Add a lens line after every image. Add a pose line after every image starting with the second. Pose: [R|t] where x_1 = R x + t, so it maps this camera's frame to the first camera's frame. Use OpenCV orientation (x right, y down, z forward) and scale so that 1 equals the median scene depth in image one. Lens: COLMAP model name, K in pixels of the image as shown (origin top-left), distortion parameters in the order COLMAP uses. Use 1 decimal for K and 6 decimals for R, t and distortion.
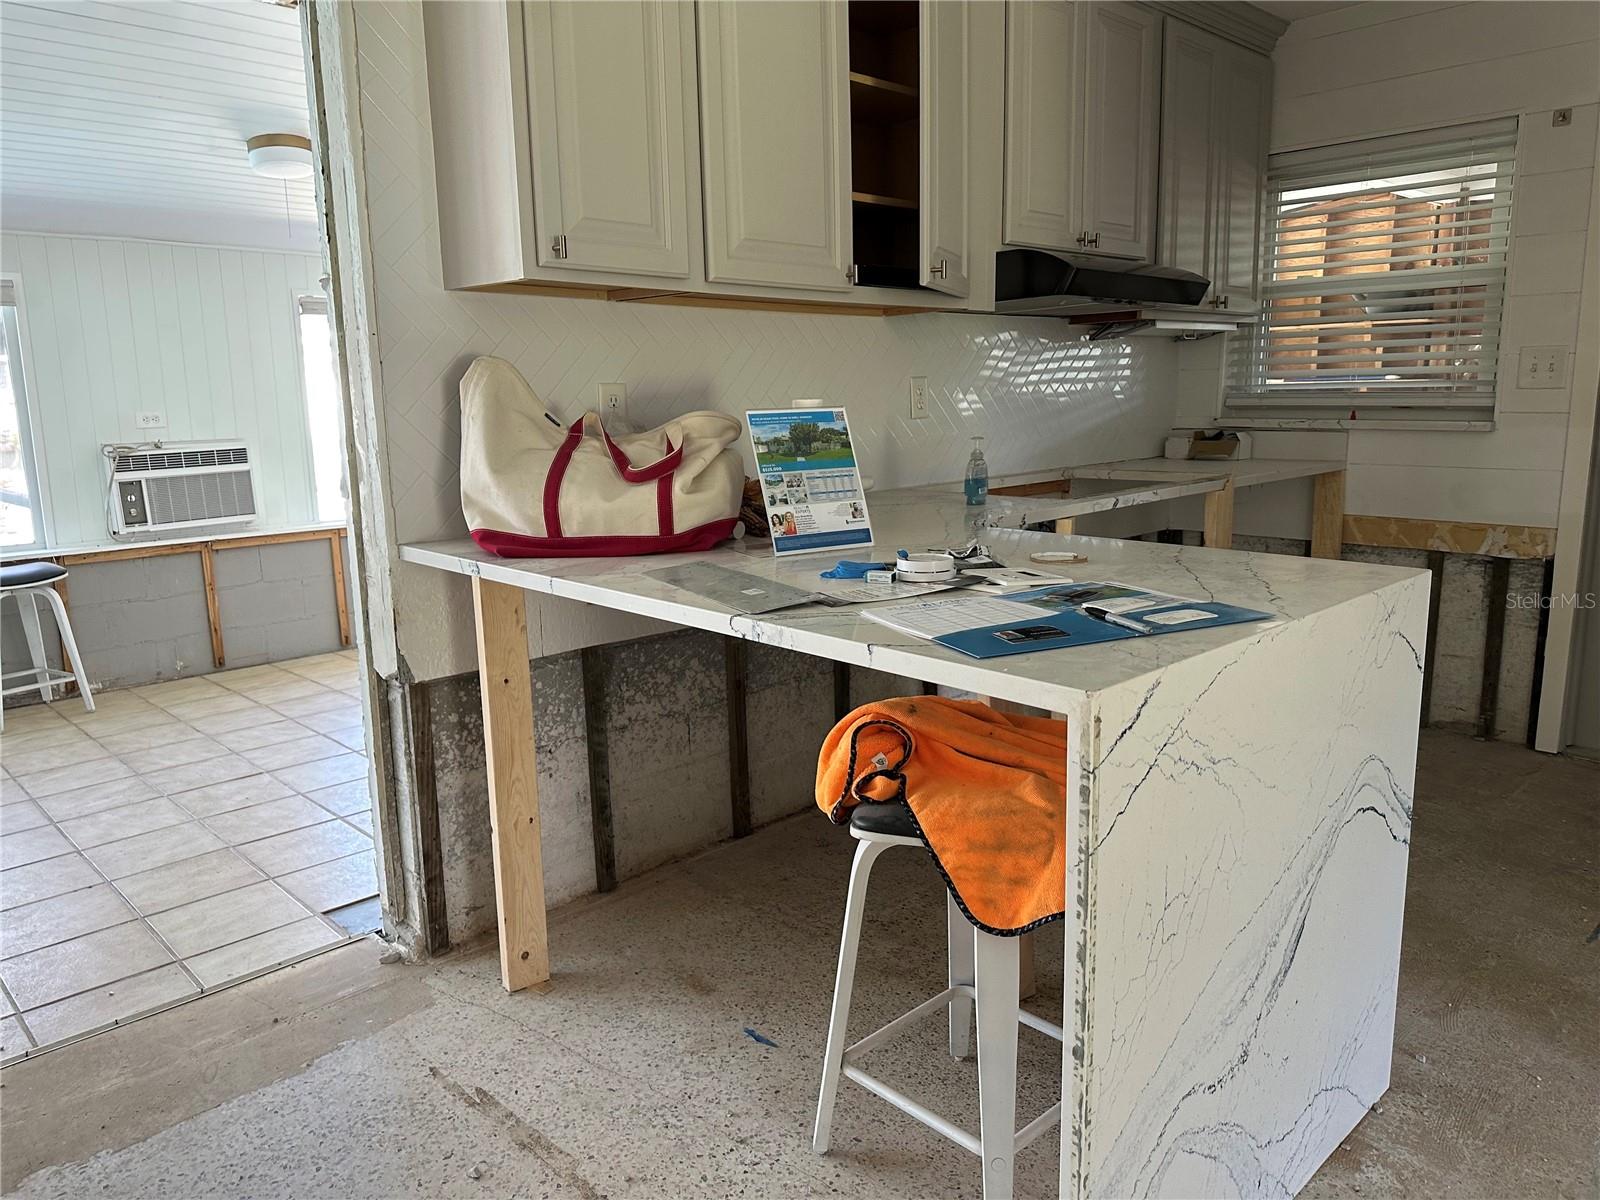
lens RADIAL K [[1122.5, 0, 805.3], [0, 1122.5, 593.4], [0, 0, 1]] dist [0.039896, -0.047698]
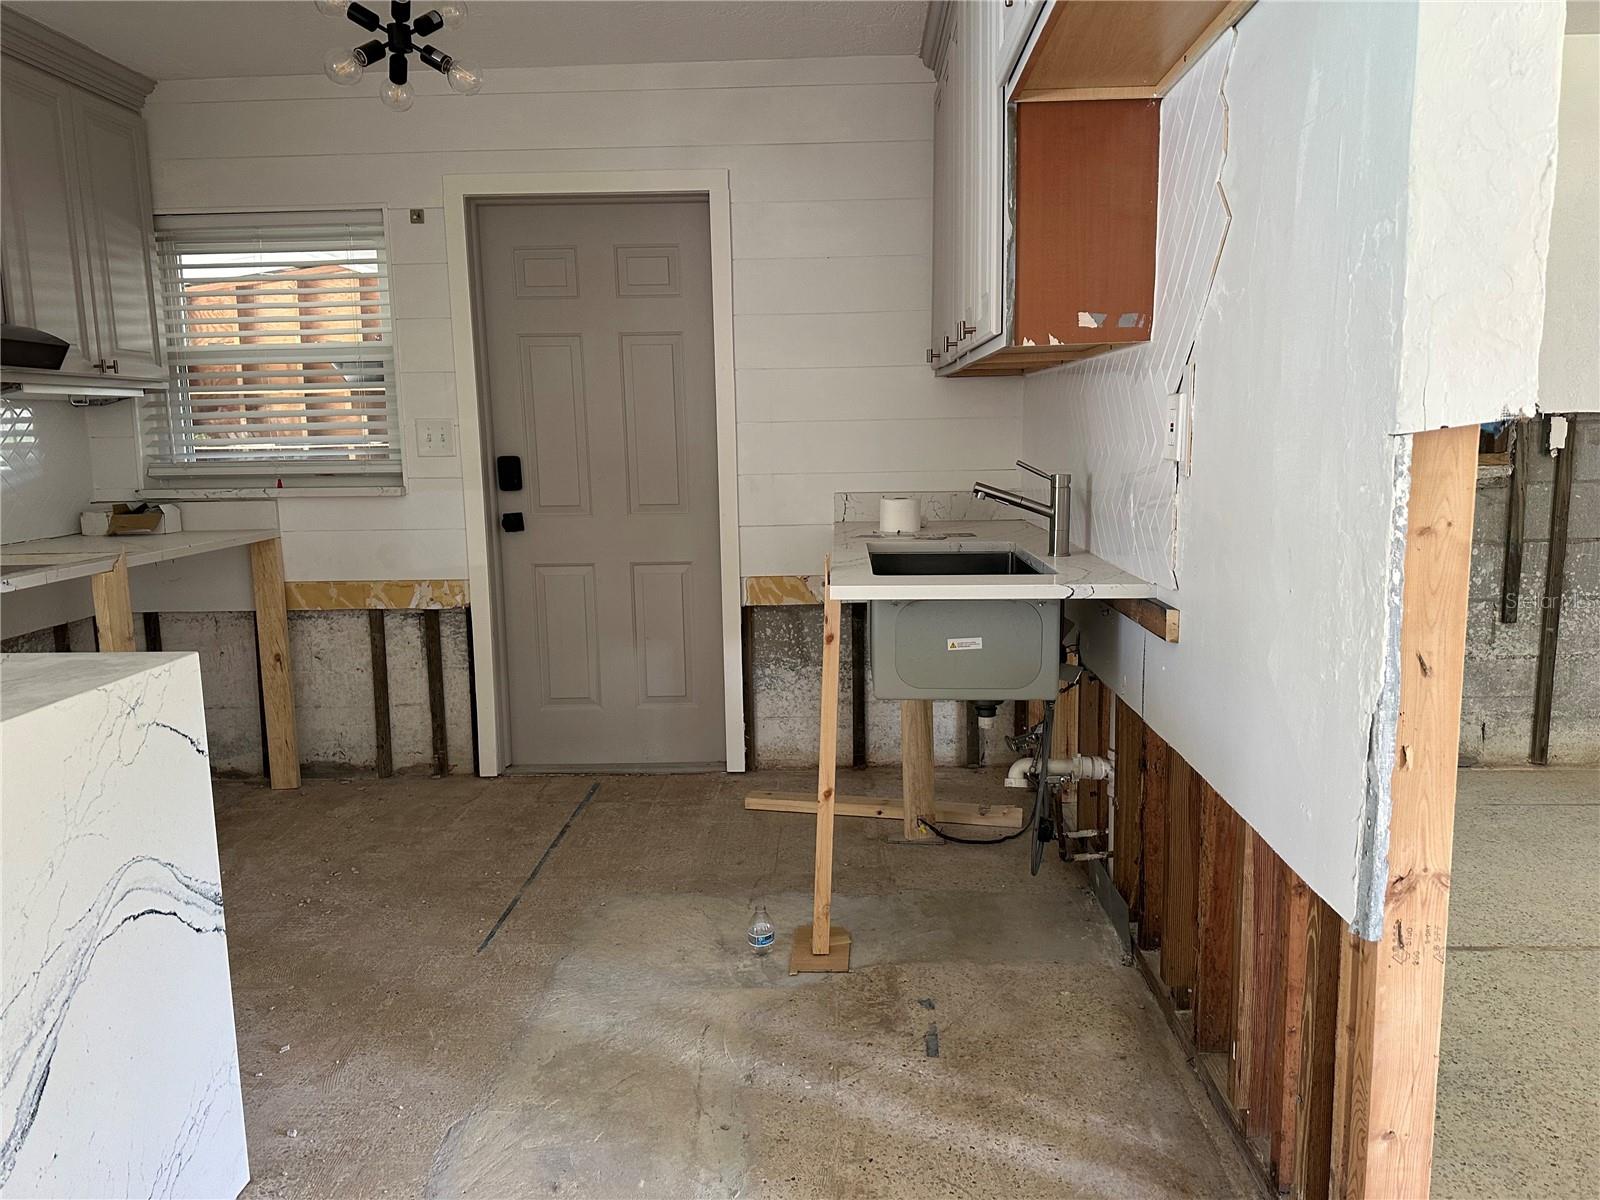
lens RADIAL K [[1122.5, 0, 805.3], [0, 1122.5, 593.4], [0, 0, 1]] dist [0.039896, -0.047698]
pose [[0.720430, -0.098613, 0.686480, 0.126245], [0.132764, 0.991143, 0.003049, -0.001985], [-0.680701, 0.088943, 0.727142, -0.040853]]
